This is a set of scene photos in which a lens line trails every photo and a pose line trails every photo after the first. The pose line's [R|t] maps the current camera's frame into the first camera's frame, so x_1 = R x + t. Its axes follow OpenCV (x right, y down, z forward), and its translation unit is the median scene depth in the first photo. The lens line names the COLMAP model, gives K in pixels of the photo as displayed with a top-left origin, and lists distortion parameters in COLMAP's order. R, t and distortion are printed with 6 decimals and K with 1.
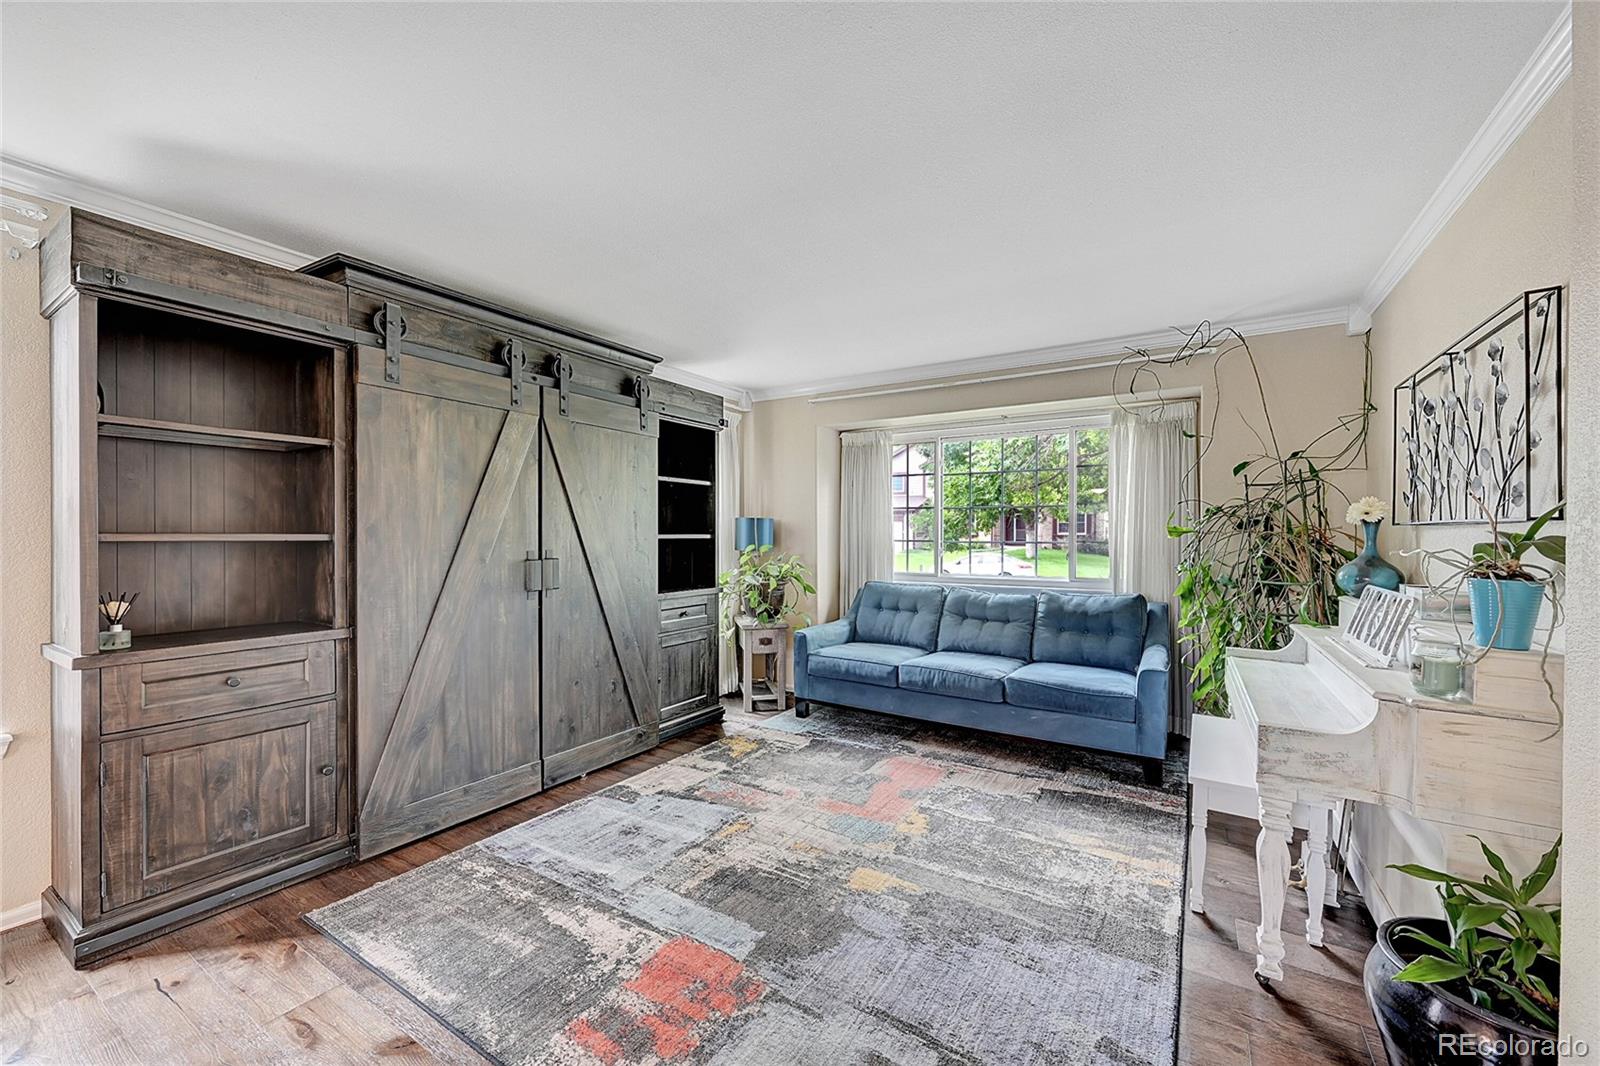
lens RADIAL K [[628.8, 0, 805.0], [0, 628.8, 532.4], [0, 0, 1]] dist [-0.000835, 0.000148]
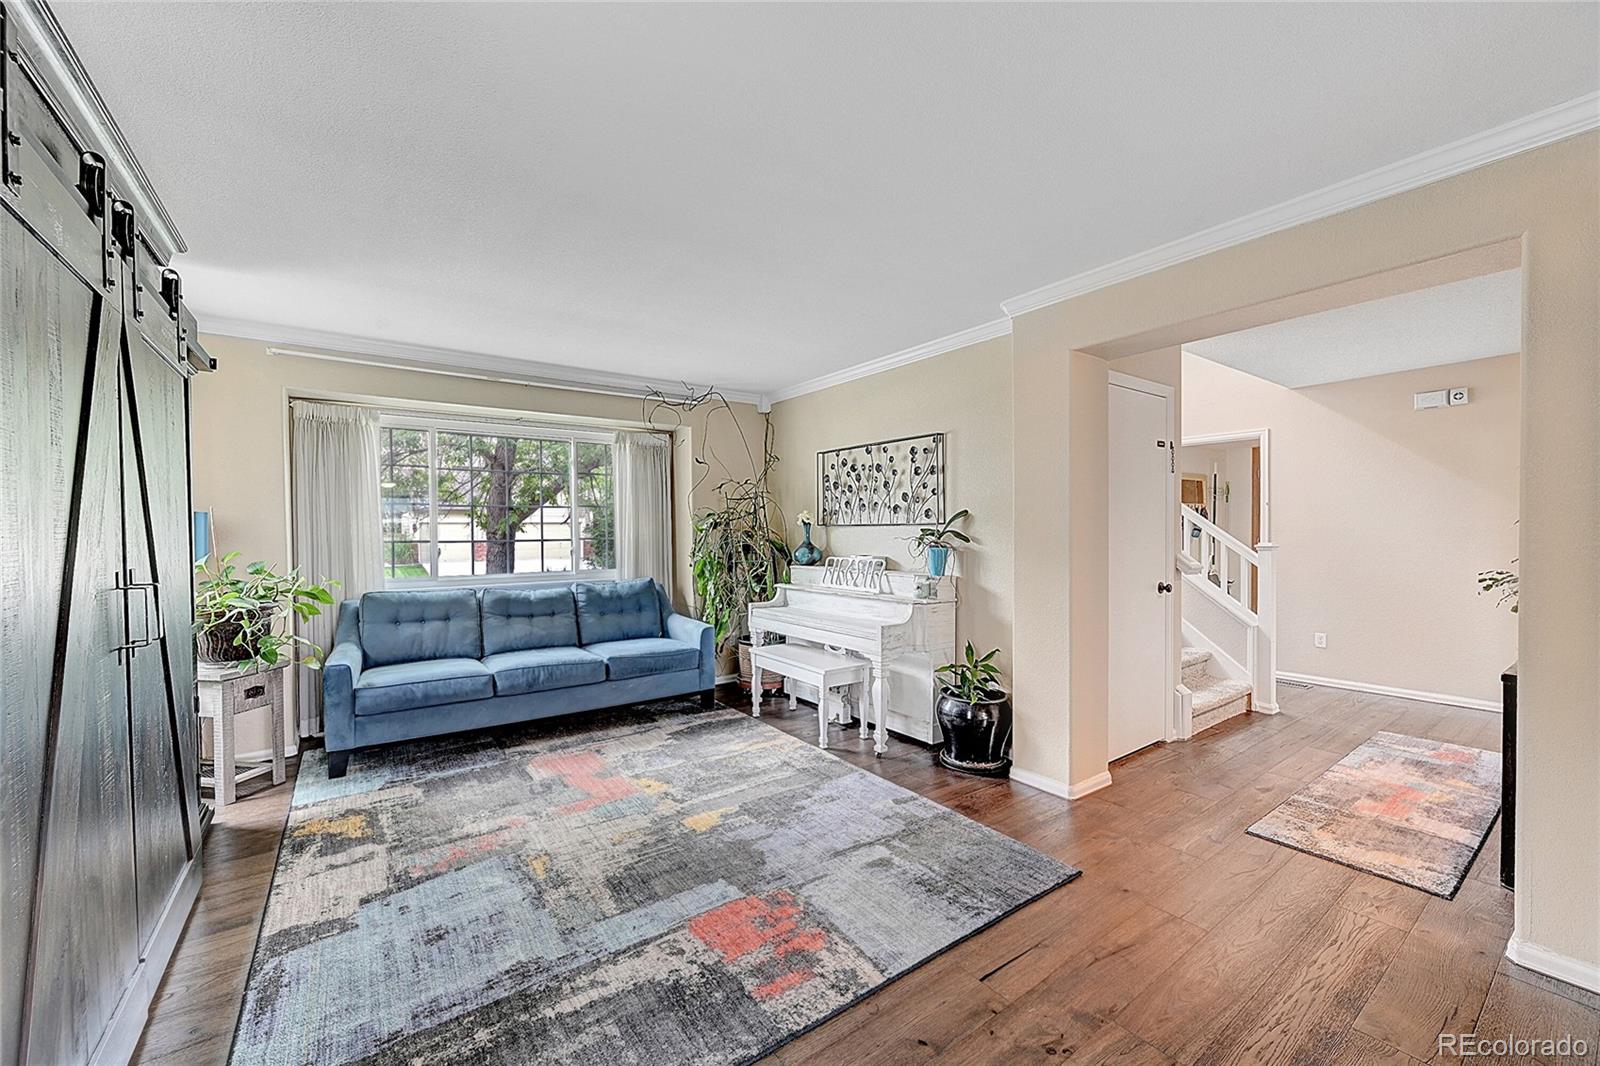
lens RADIAL K [[628.8, 0, 798.9], [0, 628.8, 529.8], [0, 0, 1]] dist [-0.000835, 0.000148]
pose [[0.382924, -0.004368, 0.923770, -0.610792], [0.006988, 0.999974, 0.001832, -0.001611], [-0.923754, 0.005754, 0.382944, 0.243273]]
